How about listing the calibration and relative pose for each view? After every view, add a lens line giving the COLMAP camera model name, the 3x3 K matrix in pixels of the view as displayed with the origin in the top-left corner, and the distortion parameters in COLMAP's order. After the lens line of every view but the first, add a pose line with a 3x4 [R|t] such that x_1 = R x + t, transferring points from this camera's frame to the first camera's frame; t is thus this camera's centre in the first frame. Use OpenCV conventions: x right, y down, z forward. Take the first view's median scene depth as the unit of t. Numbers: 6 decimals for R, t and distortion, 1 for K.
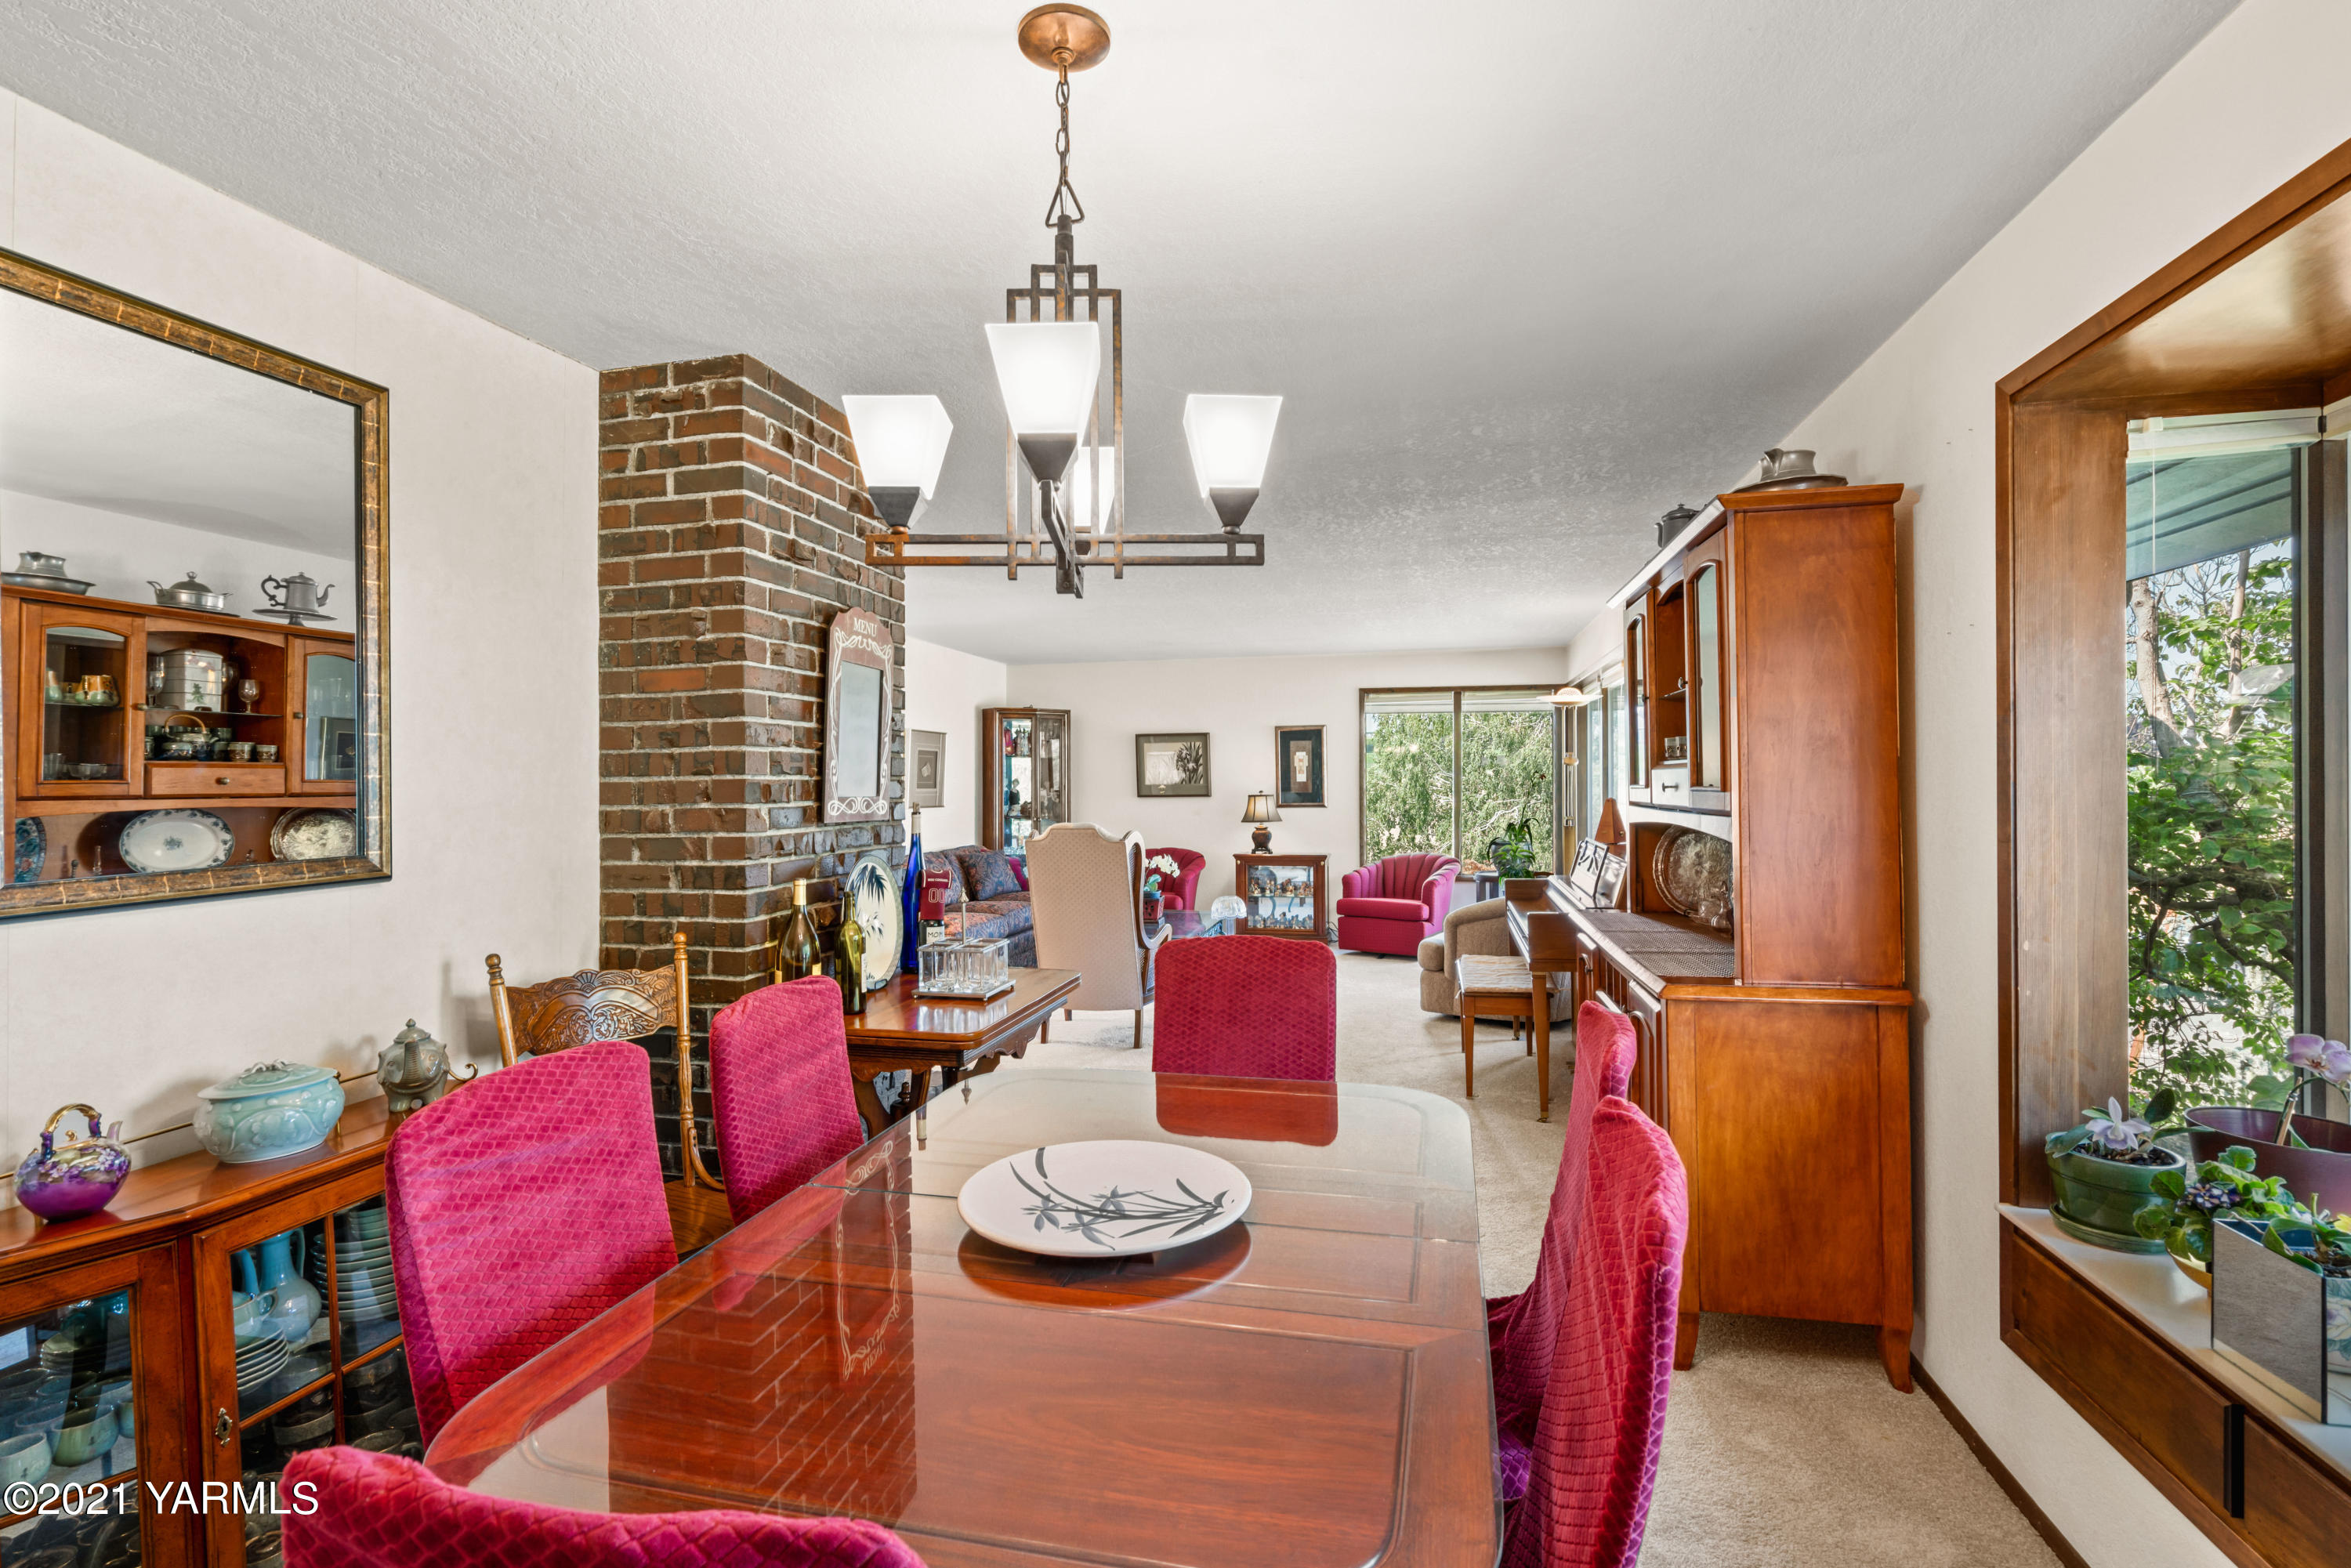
lens RADIAL K [[1084.7, 0, 1171.5], [0, 1084.7, 775.7], [0, 0, 1]] dist [-0.001897, 0.000419]
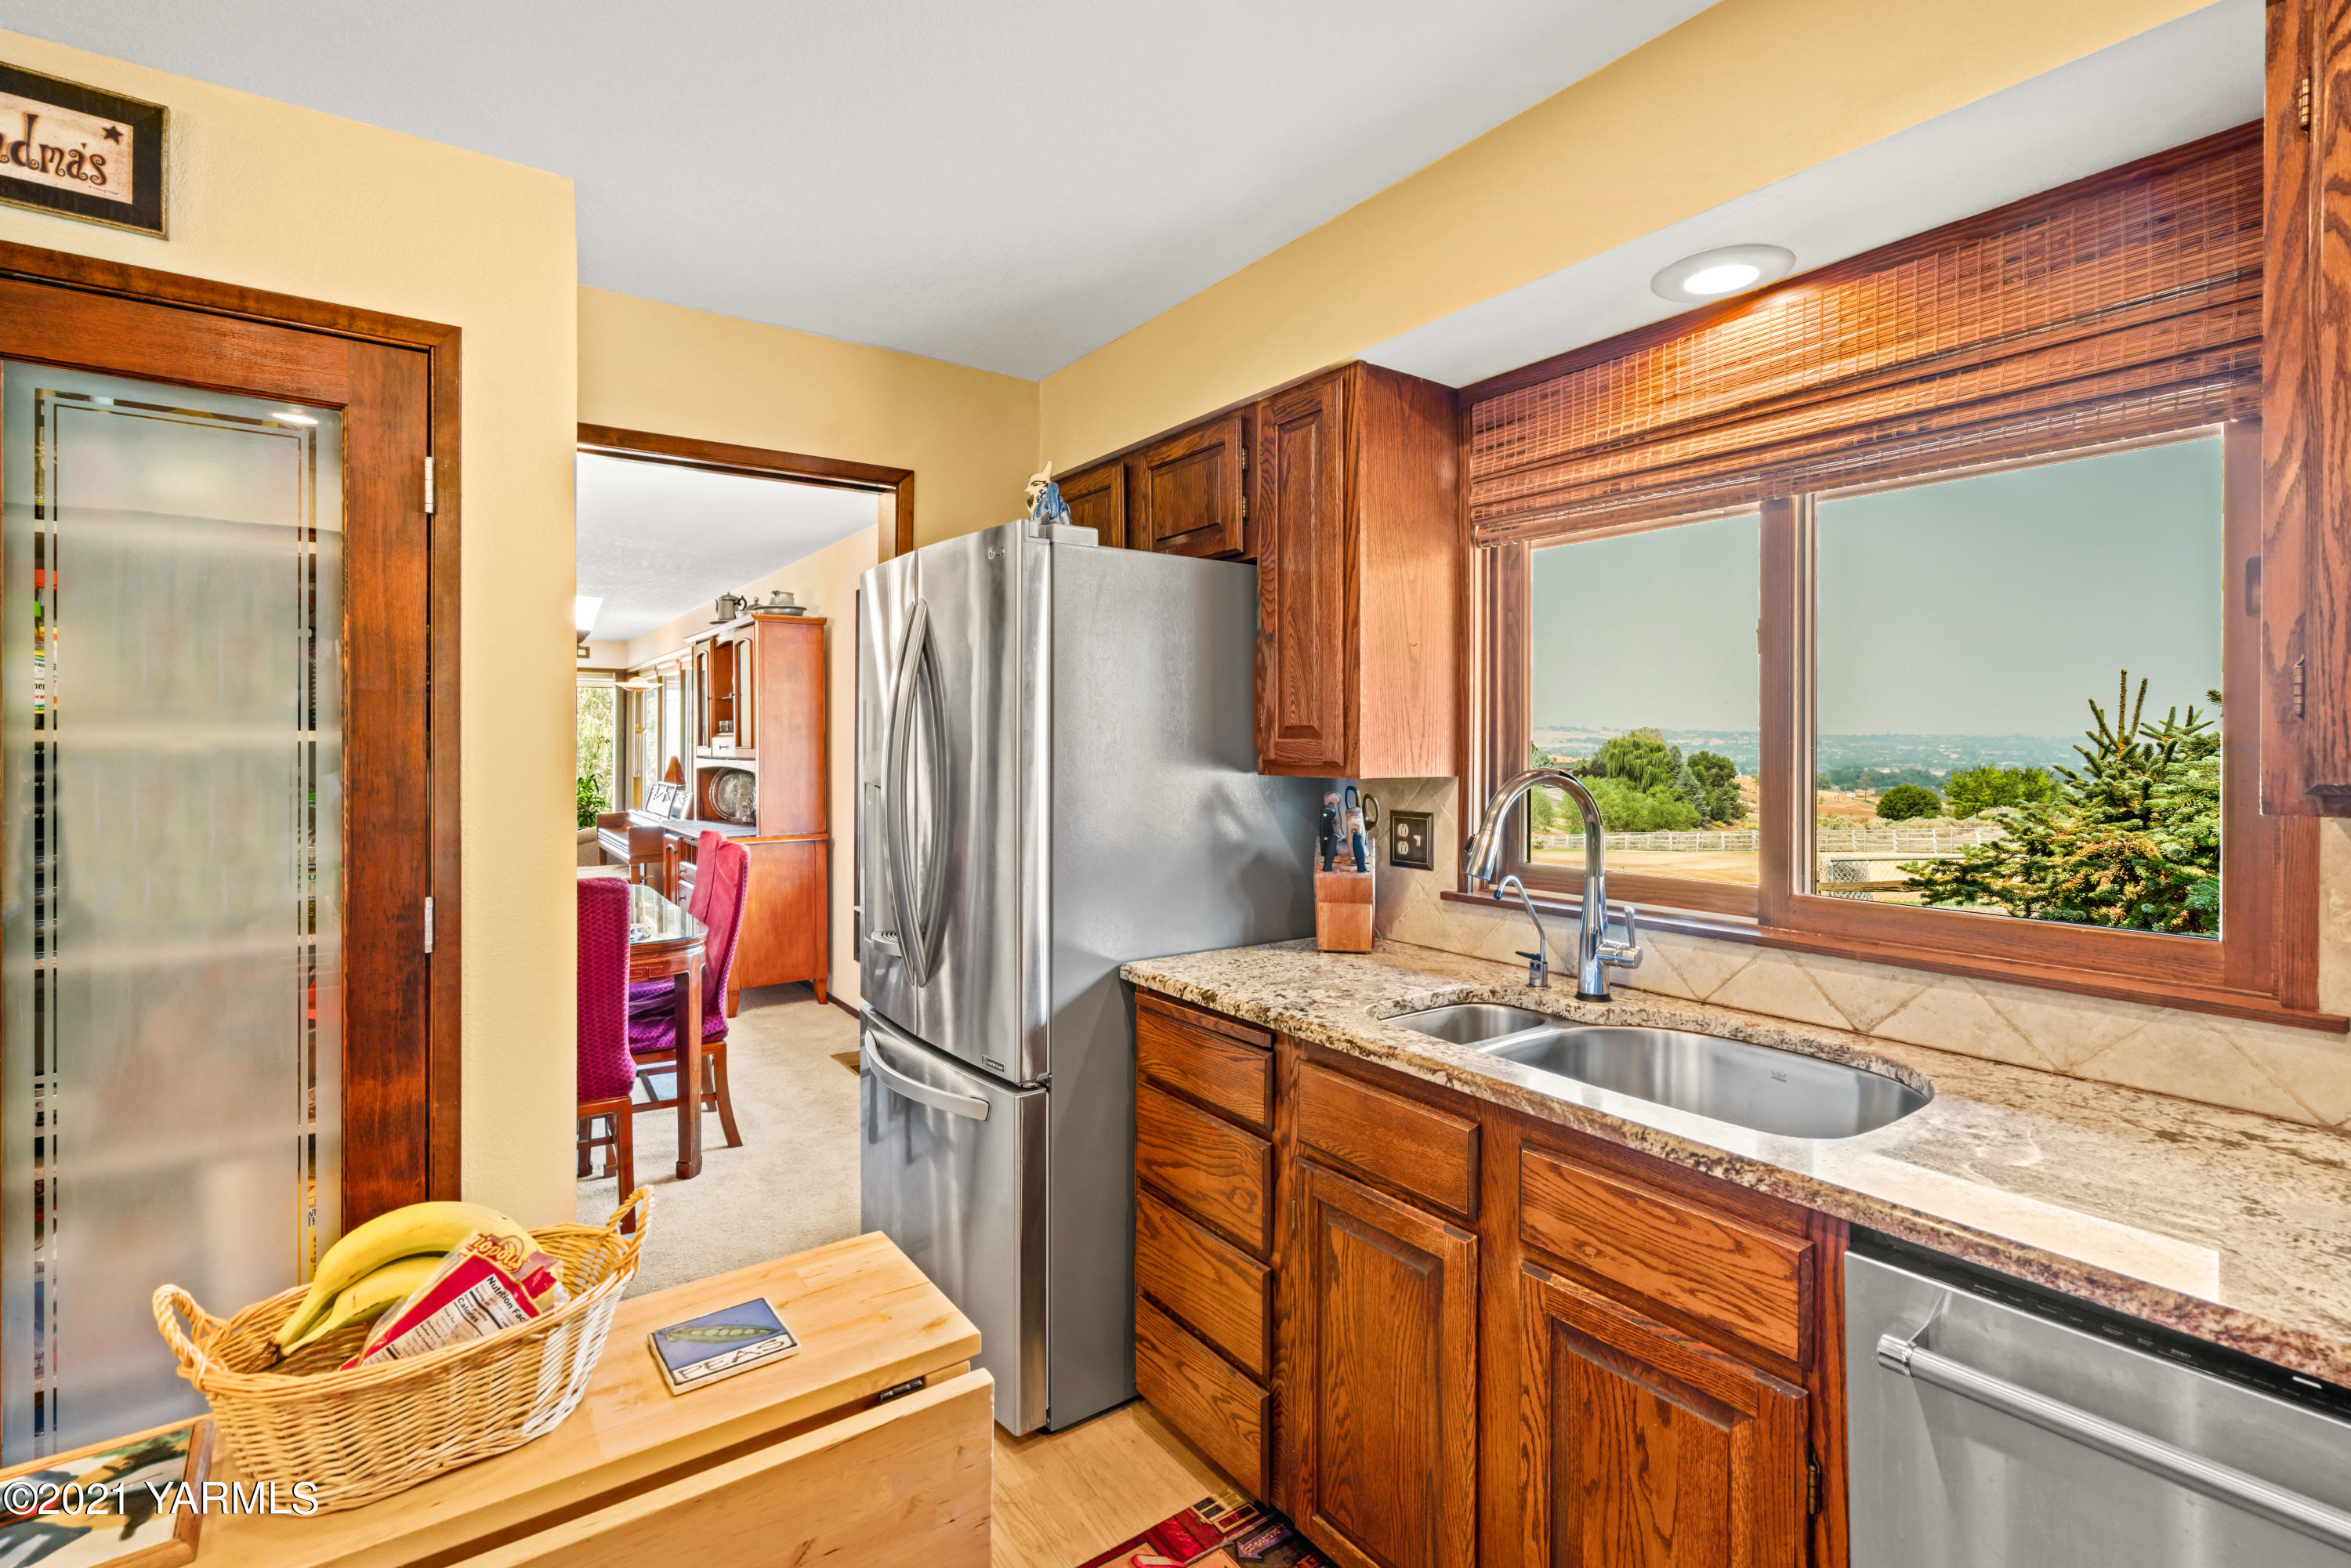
lens RADIAL K [[1061.1, 0, 1176.6], [0, 1061.1, 755.6], [0, 0, 1]] dist [-0.000159, 0.000034]
pose [[0.647488, 0.005424, 0.762056, -0.563782], [-0.013128, 0.999906, 0.004037, 0.010148], [-0.761963, -0.012618, 0.647498, -1.028137]]
